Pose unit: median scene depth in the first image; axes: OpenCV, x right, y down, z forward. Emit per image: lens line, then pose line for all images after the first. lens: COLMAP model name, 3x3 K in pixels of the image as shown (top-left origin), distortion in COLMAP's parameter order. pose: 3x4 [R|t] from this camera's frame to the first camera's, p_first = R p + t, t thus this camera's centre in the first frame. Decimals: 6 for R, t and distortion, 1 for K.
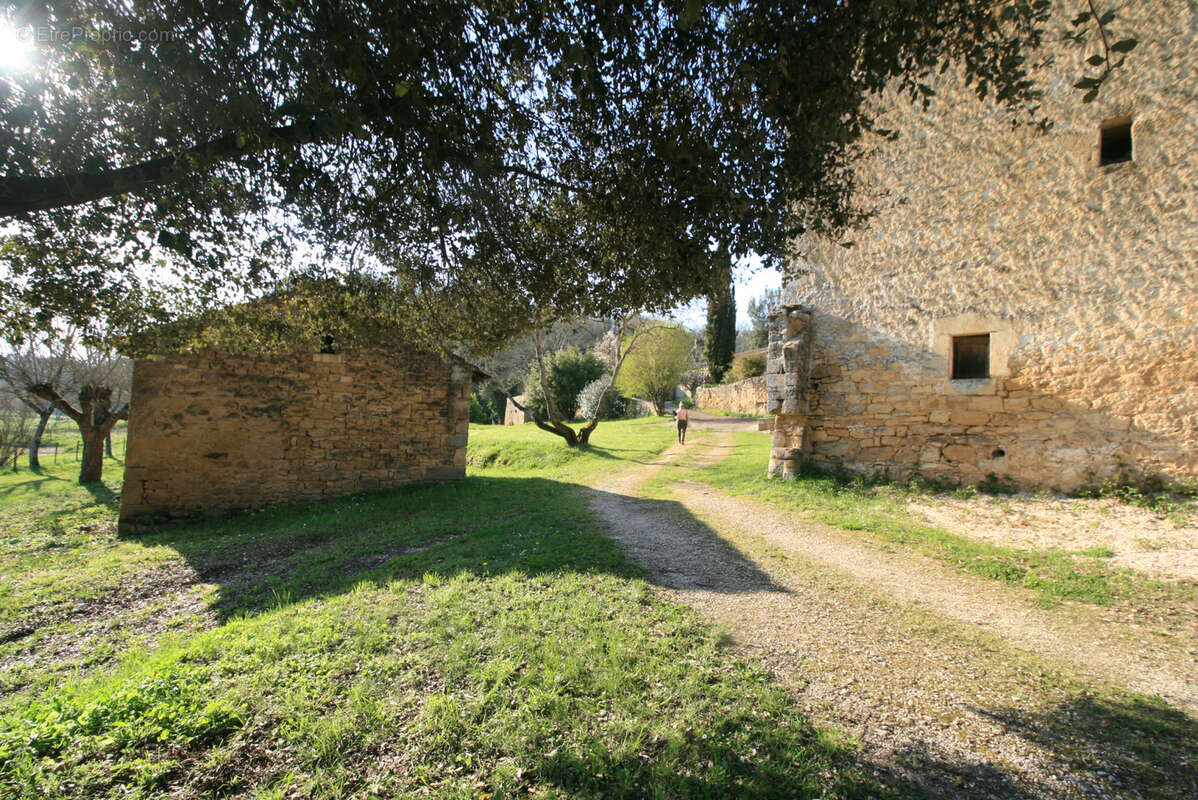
lens RADIAL K [[556.0, 0, 599.0], [0, 556.0, 400.0], [0, 0, 1]] dist [0.006070, -0.013255]
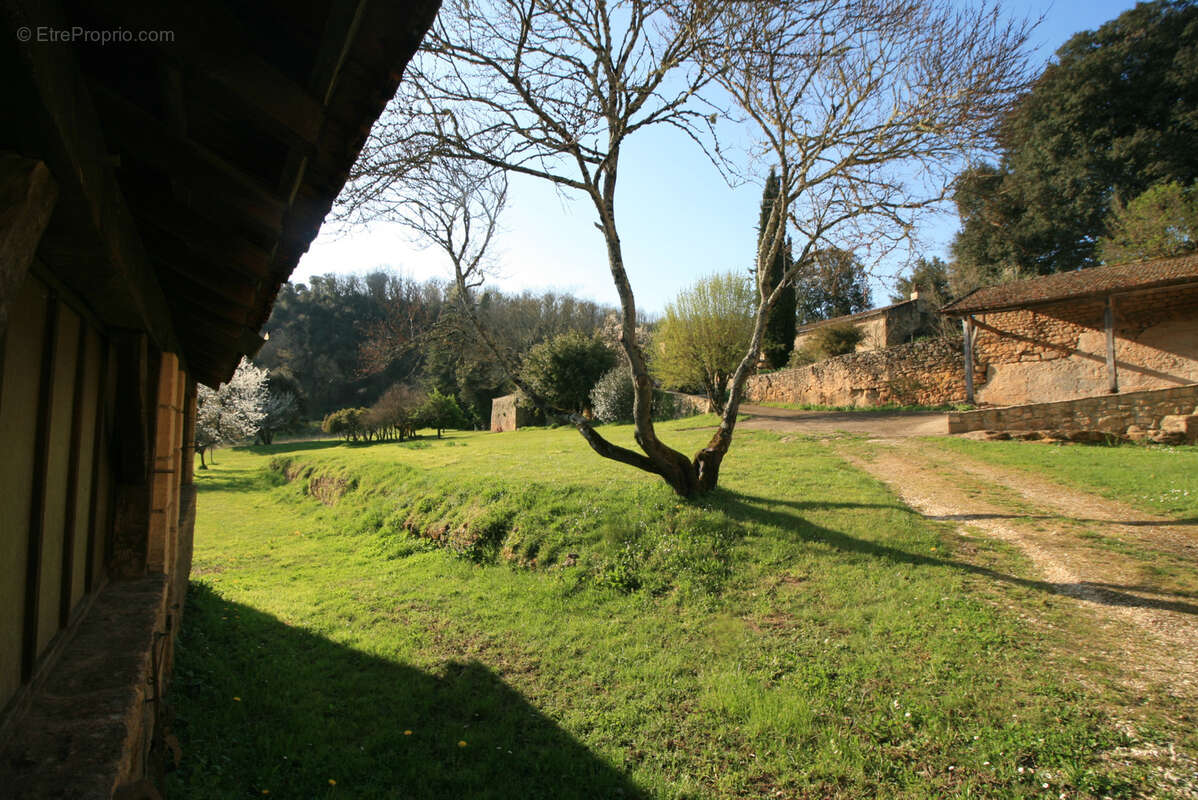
lens RADIAL K [[559.8, 0, 596.3], [0, 559.8, 403.4], [0, 0, 1]] dist [0.000725, -0.015381]
pose [[0.998864, -0.038529, 0.028047, -0.260507], [0.038310, 0.999231, 0.008295, 0.015147], [-0.028345, -0.007211, 0.999572, 1.220314]]
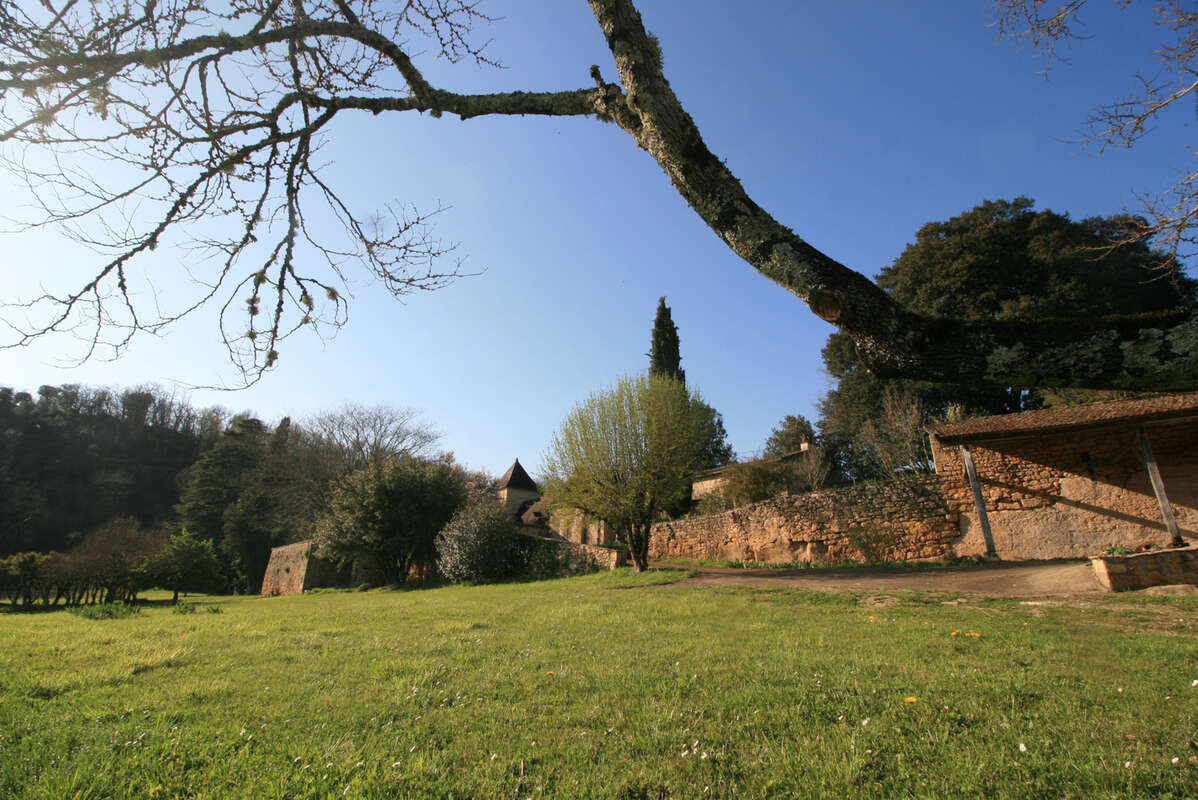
lens RADIAL K [[559.8, 0, 596.3], [0, 559.8, 403.4], [0, 0, 1]] dist [0.000725, -0.015381]
pose [[0.933935, 0.092006, 0.345399, -0.451879], [0.006274, 0.961937, -0.273200, 0.095279], [-0.357388, 0.257318, 0.897809, 2.163353]]
